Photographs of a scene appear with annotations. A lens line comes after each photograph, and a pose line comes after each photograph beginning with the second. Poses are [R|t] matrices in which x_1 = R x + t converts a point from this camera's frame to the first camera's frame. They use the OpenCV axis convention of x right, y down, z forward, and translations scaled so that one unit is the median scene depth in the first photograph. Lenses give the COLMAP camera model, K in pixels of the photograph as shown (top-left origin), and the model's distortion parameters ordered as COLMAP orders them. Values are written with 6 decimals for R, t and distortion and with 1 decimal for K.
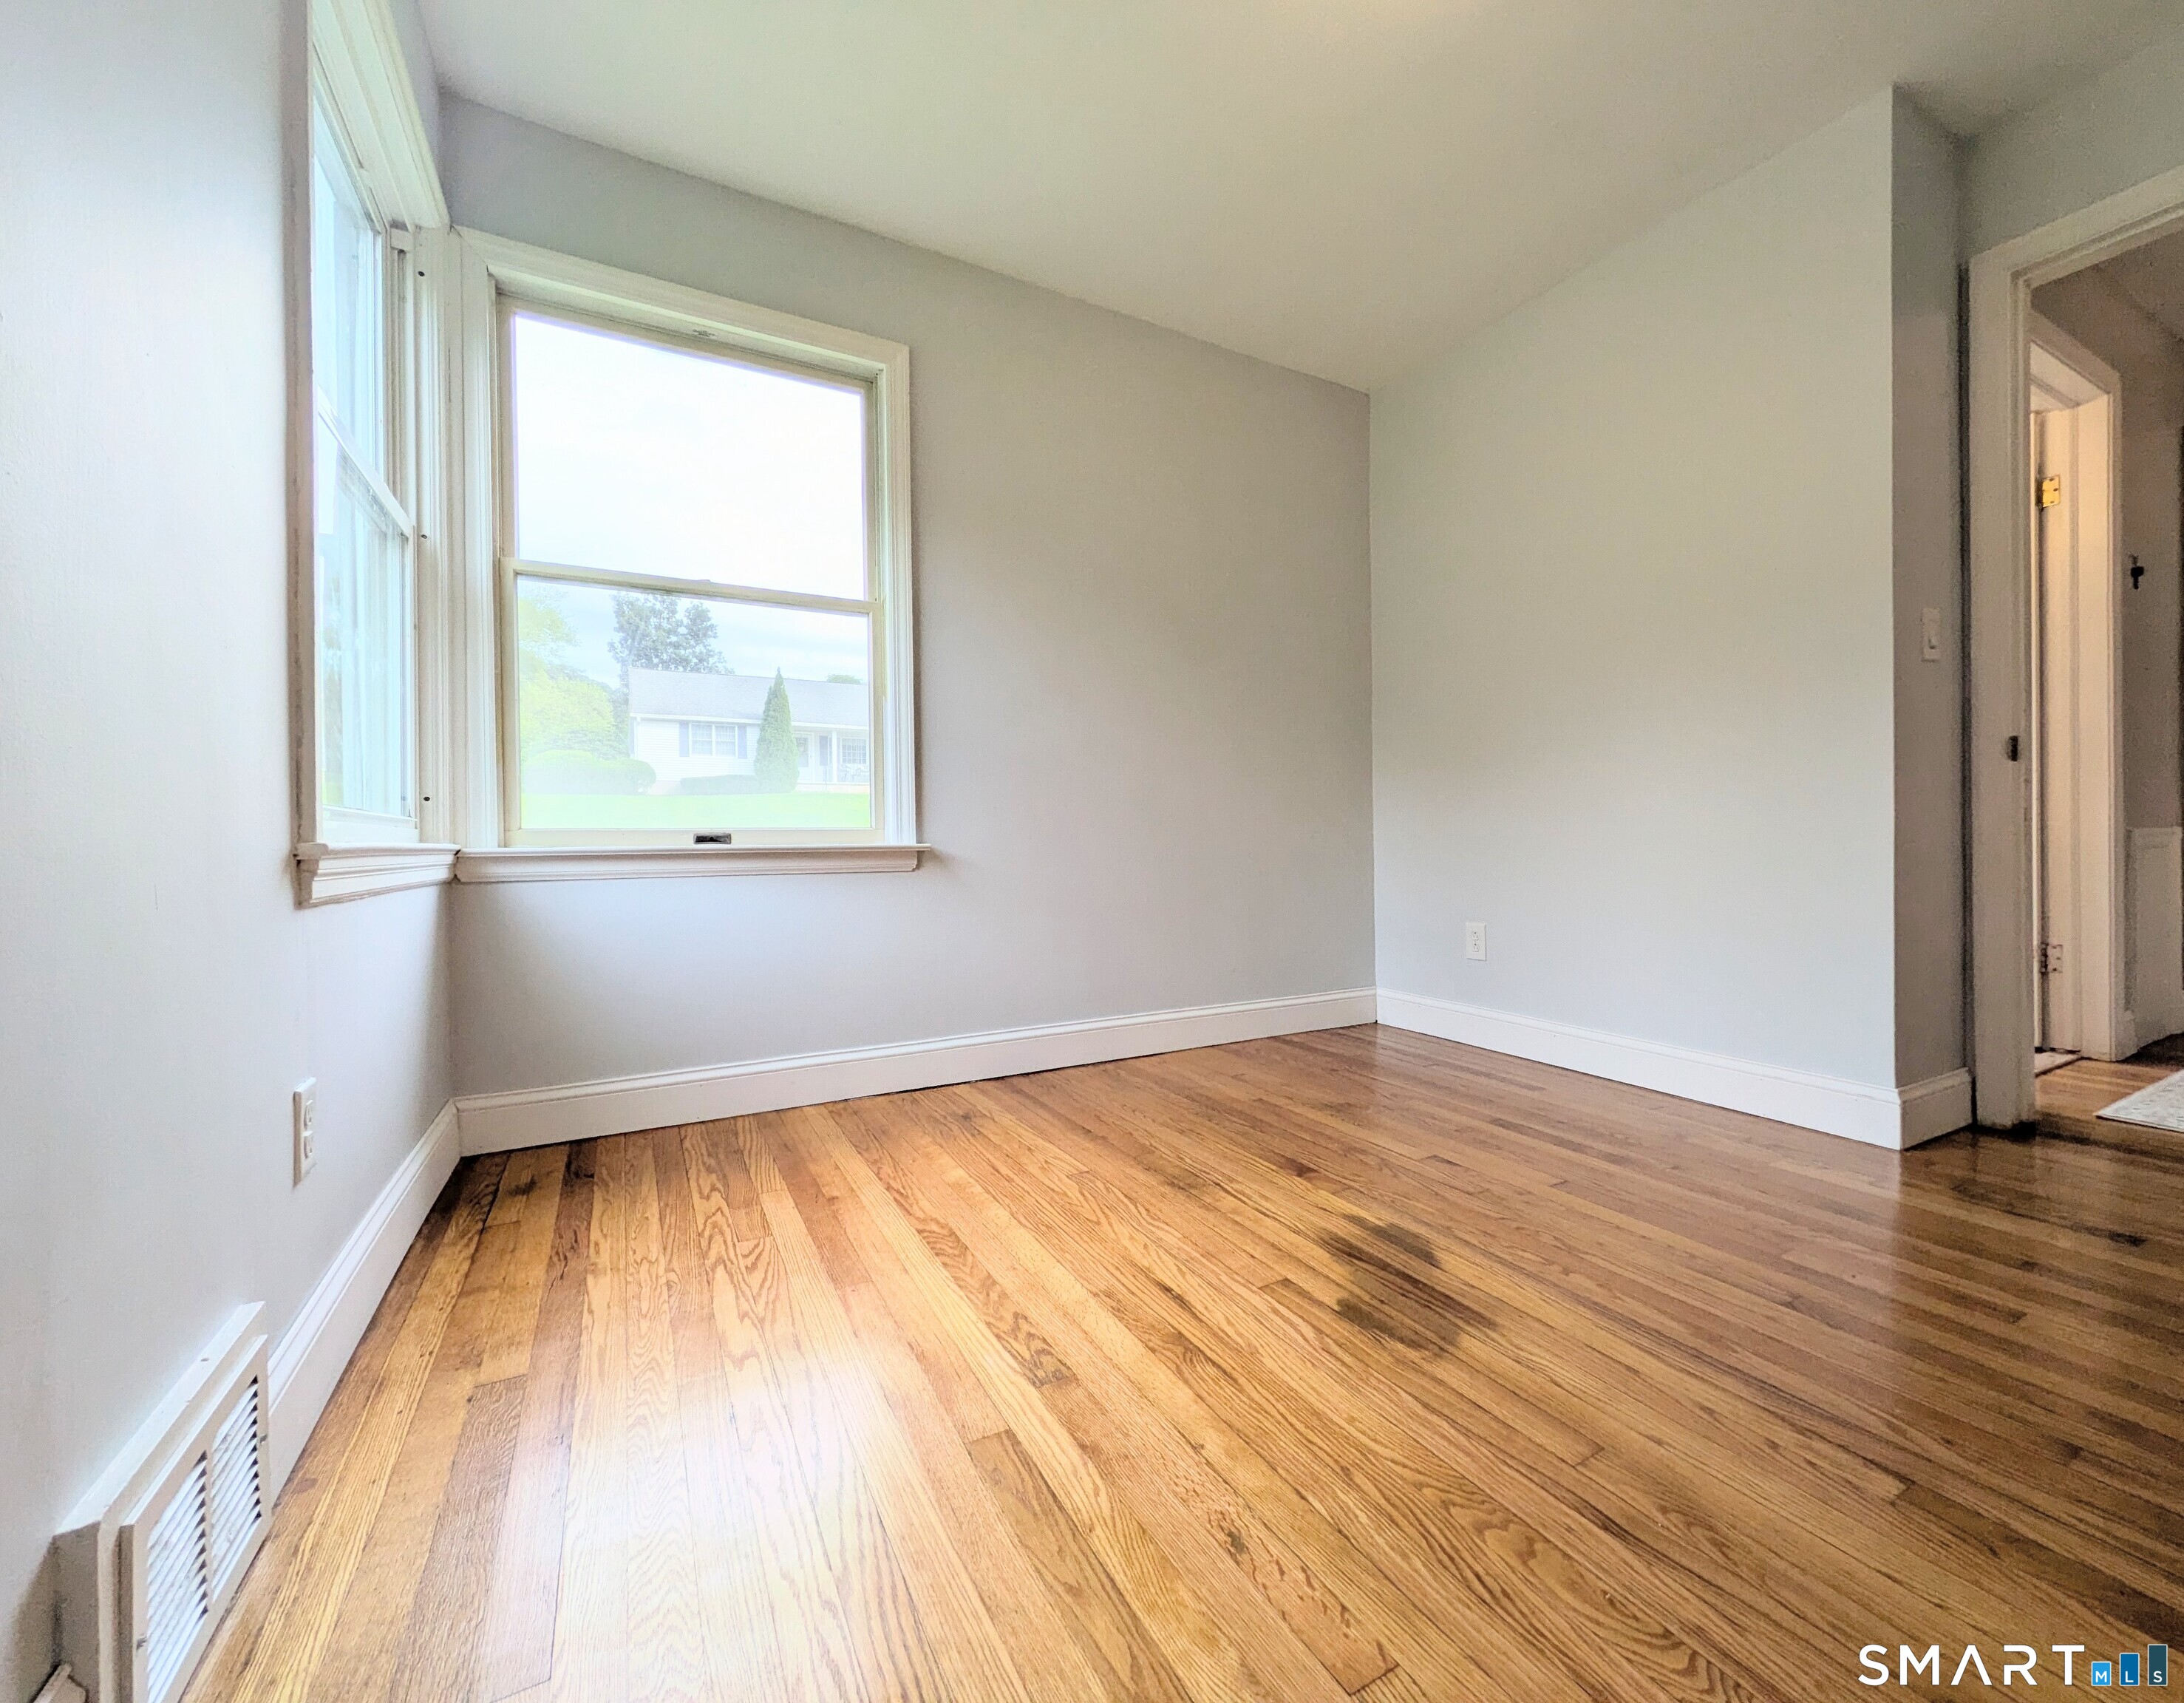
lens RADIAL K [[894.1, 0, 1110.0], [0, 894.1, 856.3], [0, 0, 1]] dist [0.004185, -0.000156]
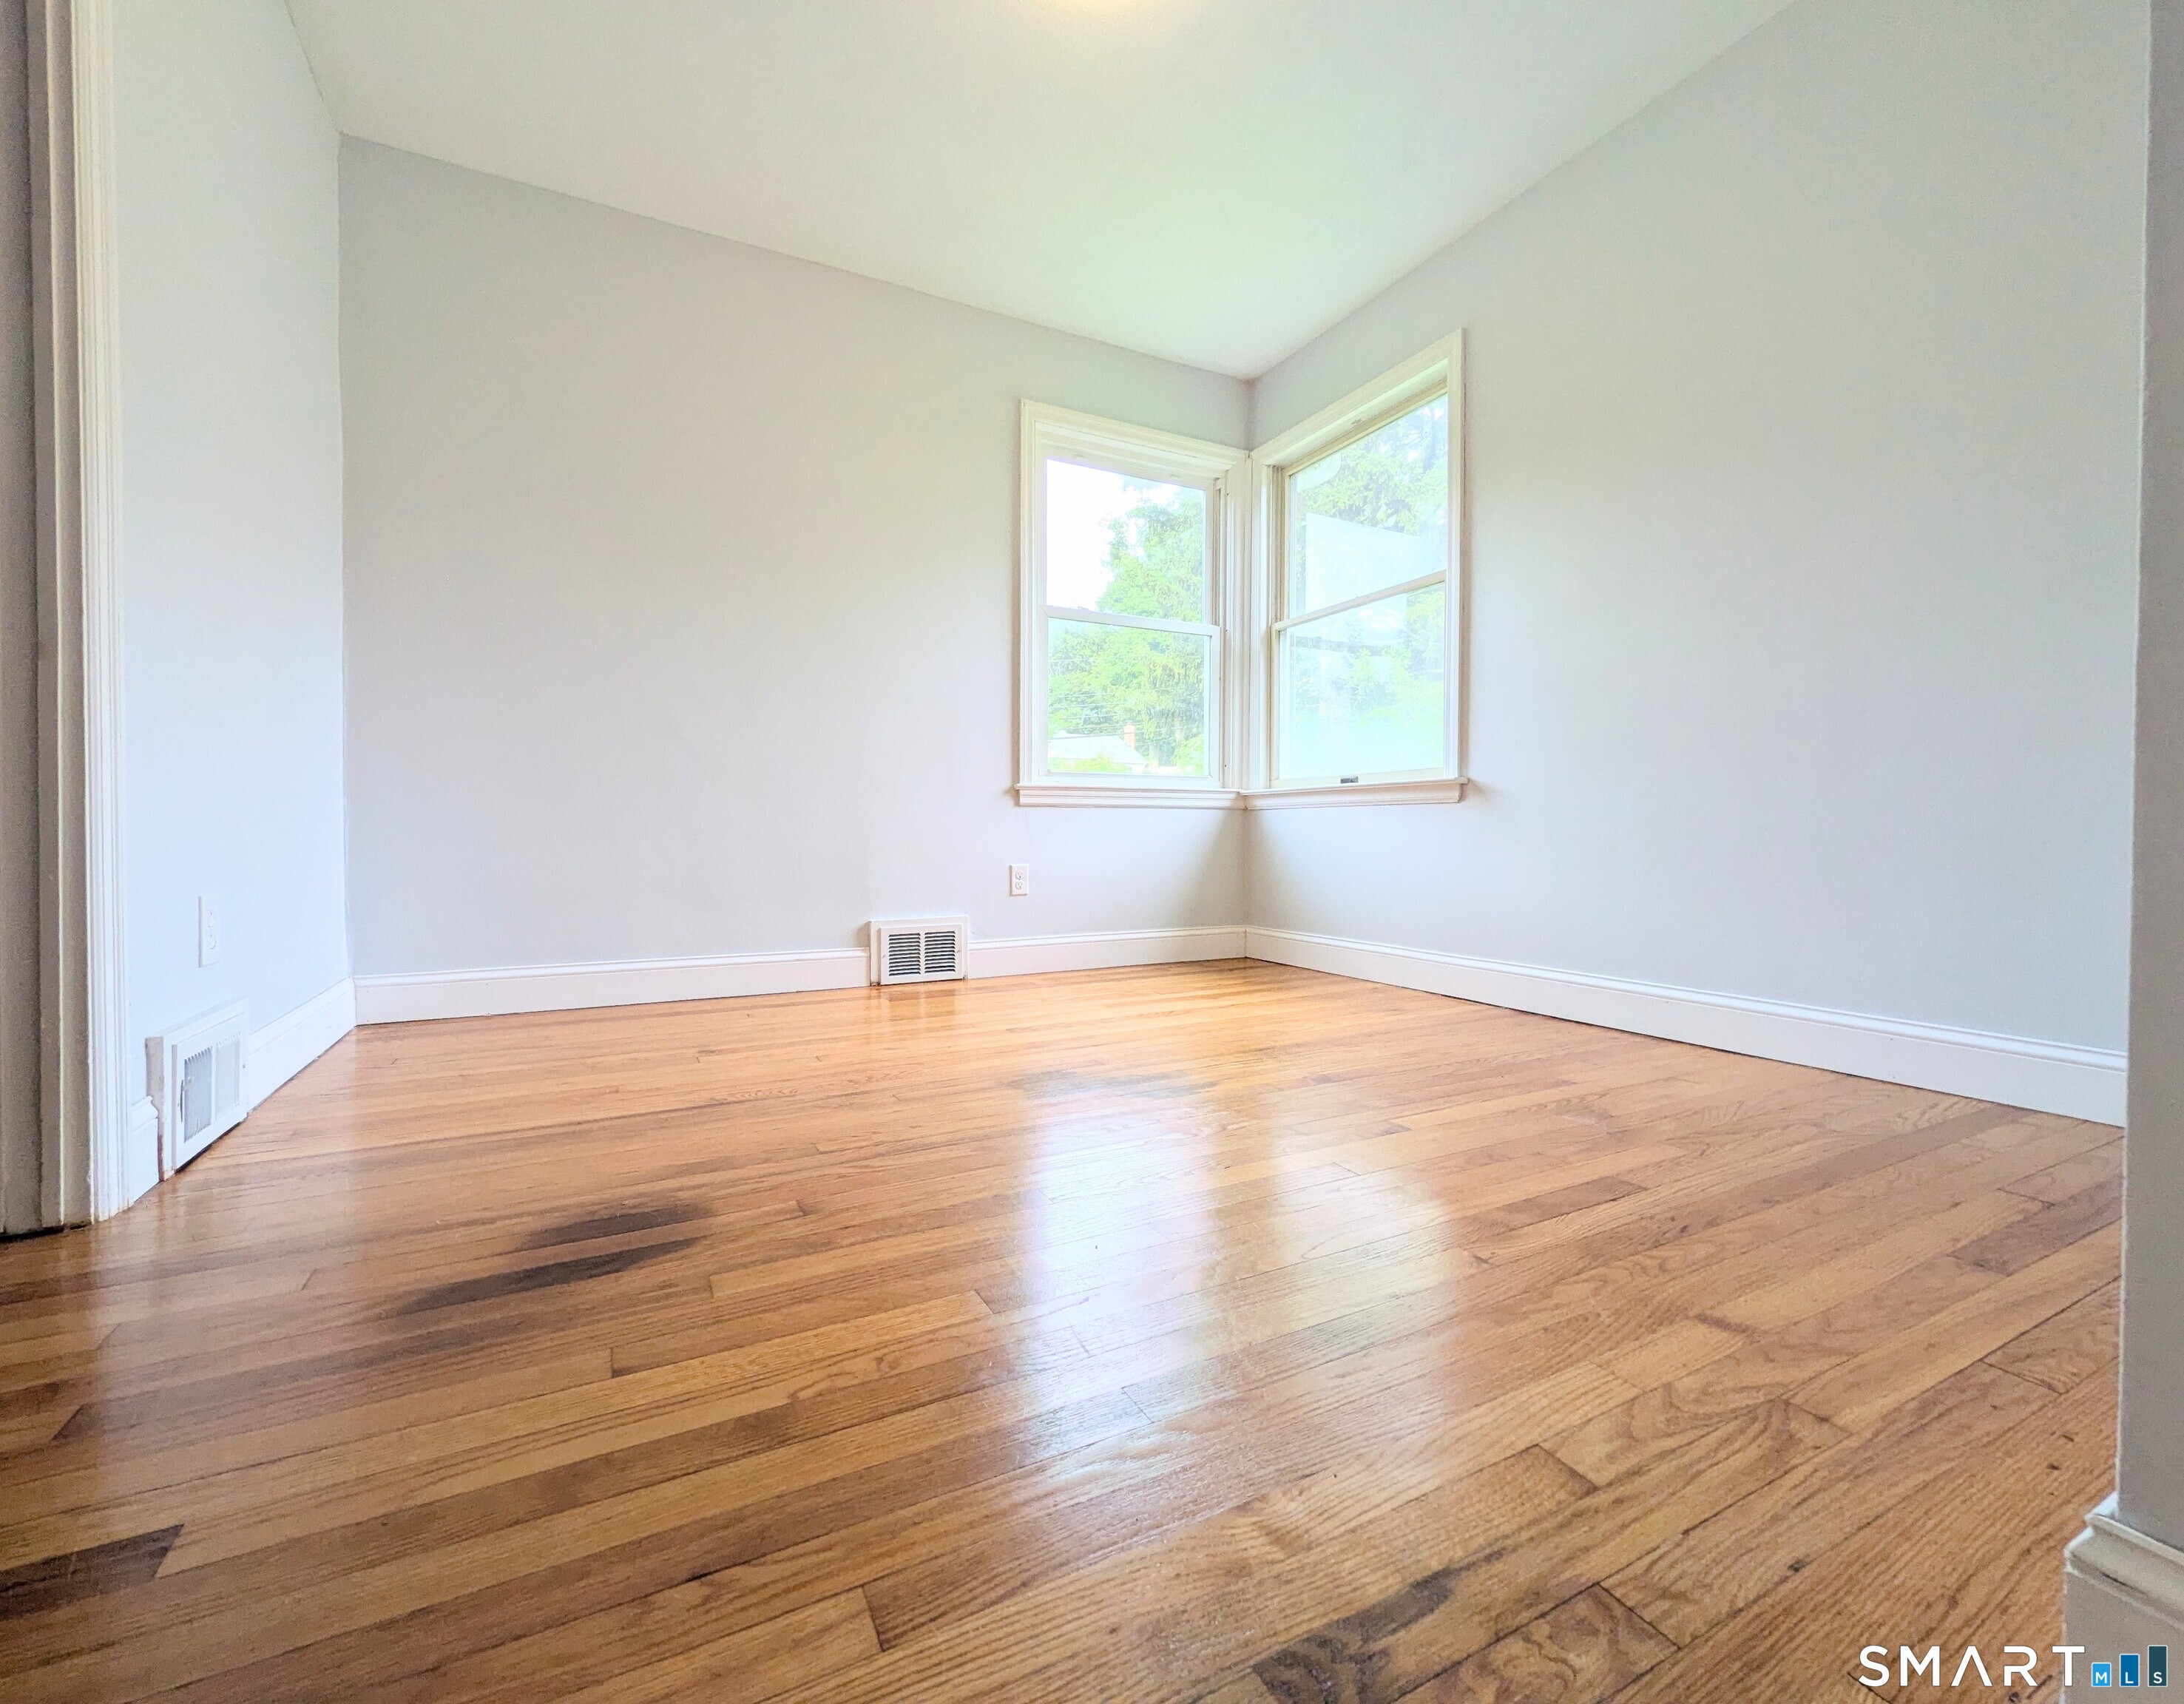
lens RADIAL K [[894.1, 0, 1074.9], [0, 894.1, 845.5], [0, 0, 1]] dist [0.004185, -0.000156]
pose [[-0.032242, 0.024634, -0.999176, 1.421299], [-0.011477, 0.999621, 0.025015, 0.076165], [0.999414, 0.012274, -0.031947, 0.874902]]
